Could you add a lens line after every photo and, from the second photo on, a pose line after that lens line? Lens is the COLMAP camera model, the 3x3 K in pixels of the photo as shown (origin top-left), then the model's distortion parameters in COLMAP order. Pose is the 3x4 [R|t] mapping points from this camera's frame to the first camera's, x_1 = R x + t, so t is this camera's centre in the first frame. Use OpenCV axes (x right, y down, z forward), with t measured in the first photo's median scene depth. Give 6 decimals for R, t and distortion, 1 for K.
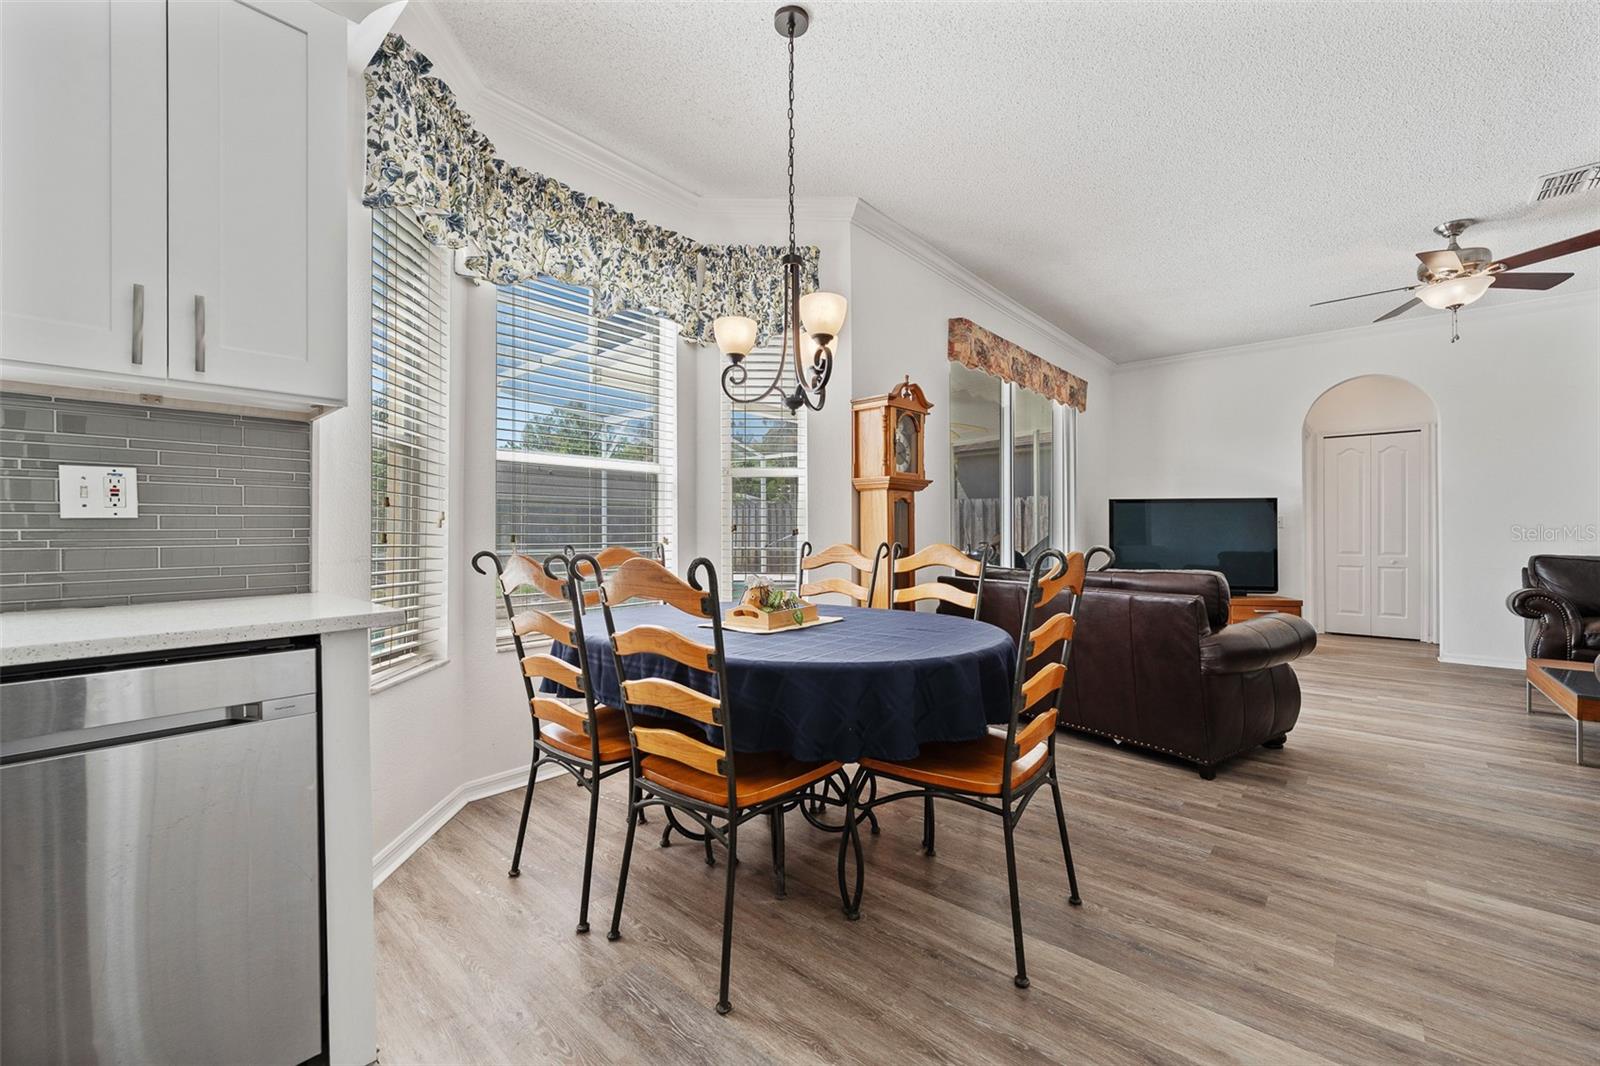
lens RADIAL K [[649.1, 0, 812.1], [0, 649.1, 529.0], [0, 0, 1]] dist [0.001882, -0.000644]
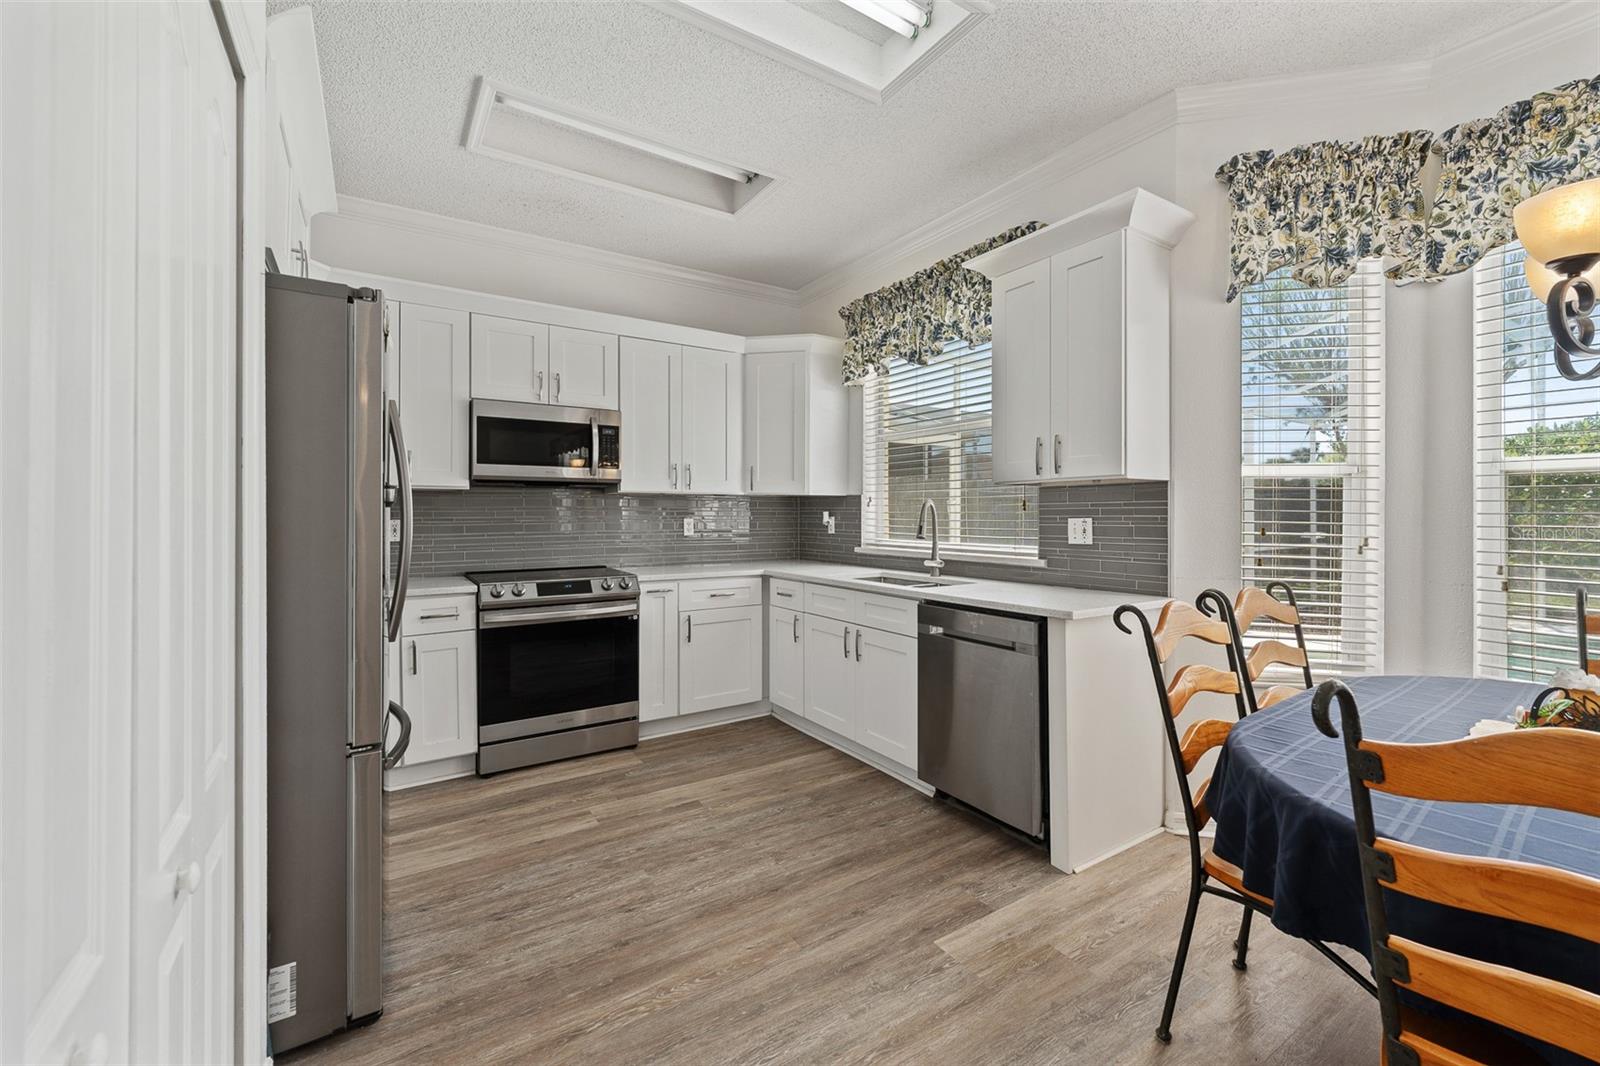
lens RADIAL K [[649.1, 0, 799.8], [0, 649.1, 509.7], [0, 0, 1]] dist [0.001882, -0.000644]
pose [[-0.279507, -0.002710, -0.960140, 0.900210], [0.006097, 0.999971, -0.004597, -0.101534], [0.960124, -0.007139, -0.279482, 0.632160]]
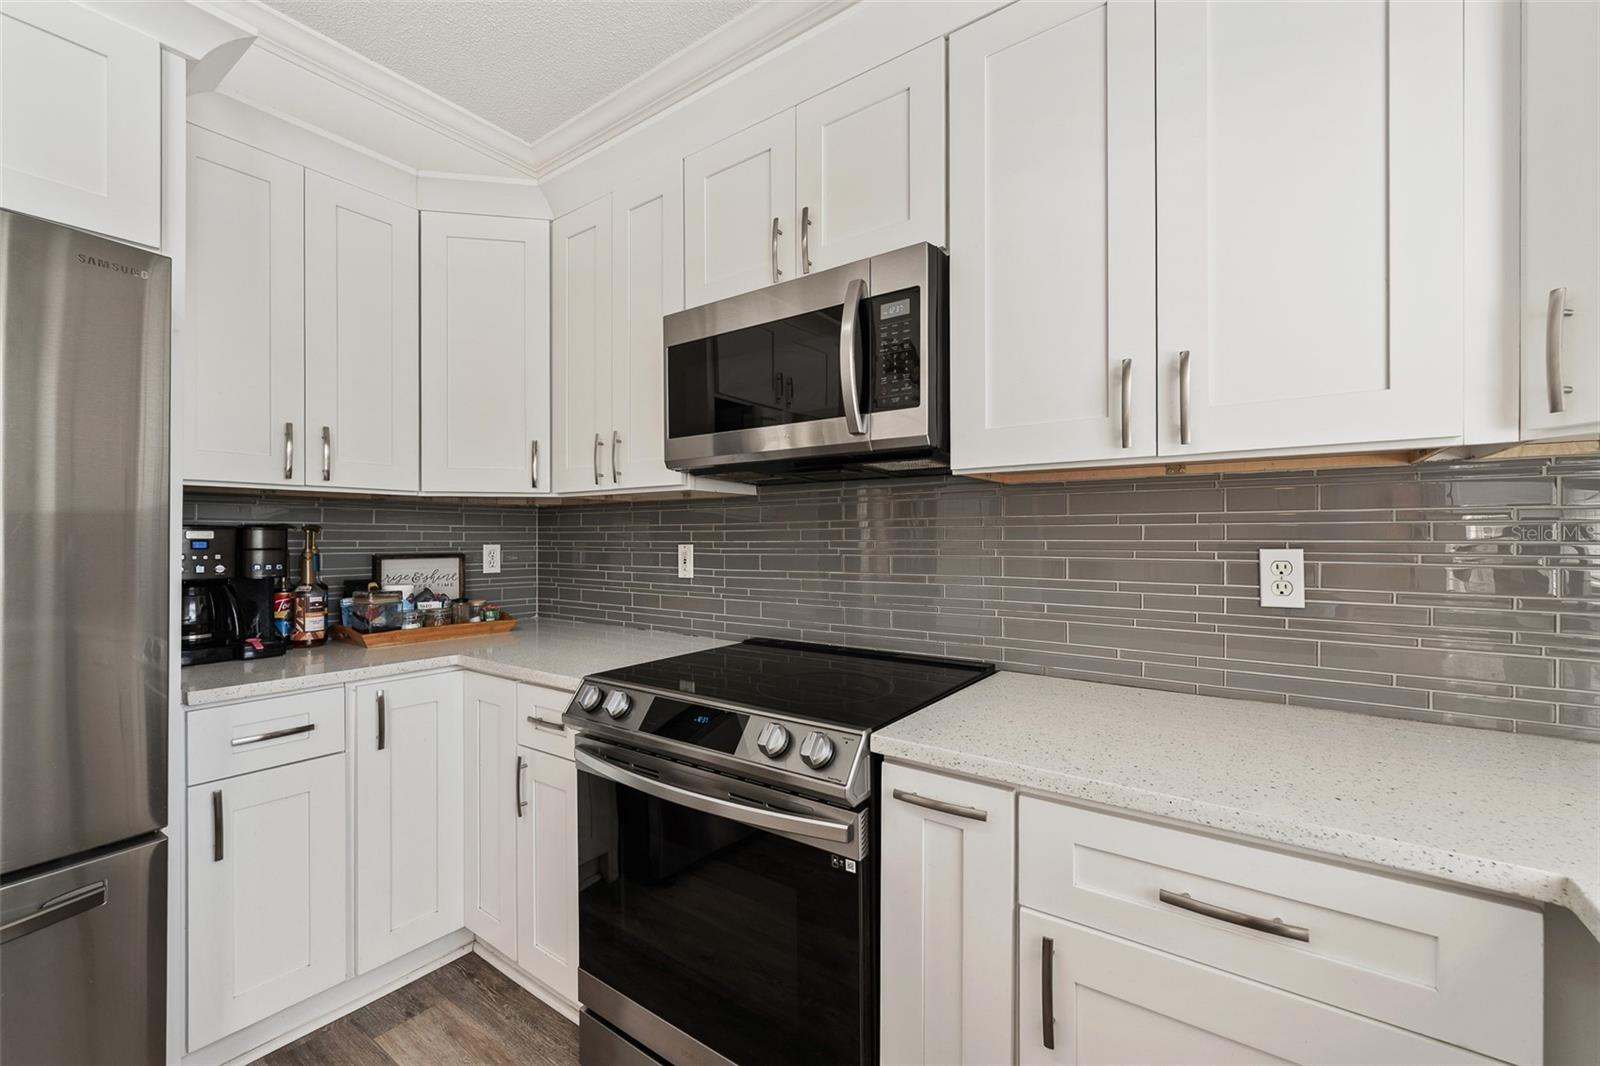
lens RADIAL K [[649.1, 0, 807.5], [0, 649.1, 535.2], [0, 0, 1]] dist [0.001882, -0.000644]
pose [[-0.994864, 0.002775, -0.101183, -0.830355], [0.003785, 0.999945, -0.009798, -0.092630], [0.101150, -0.010130, -0.994820, 0.187116]]
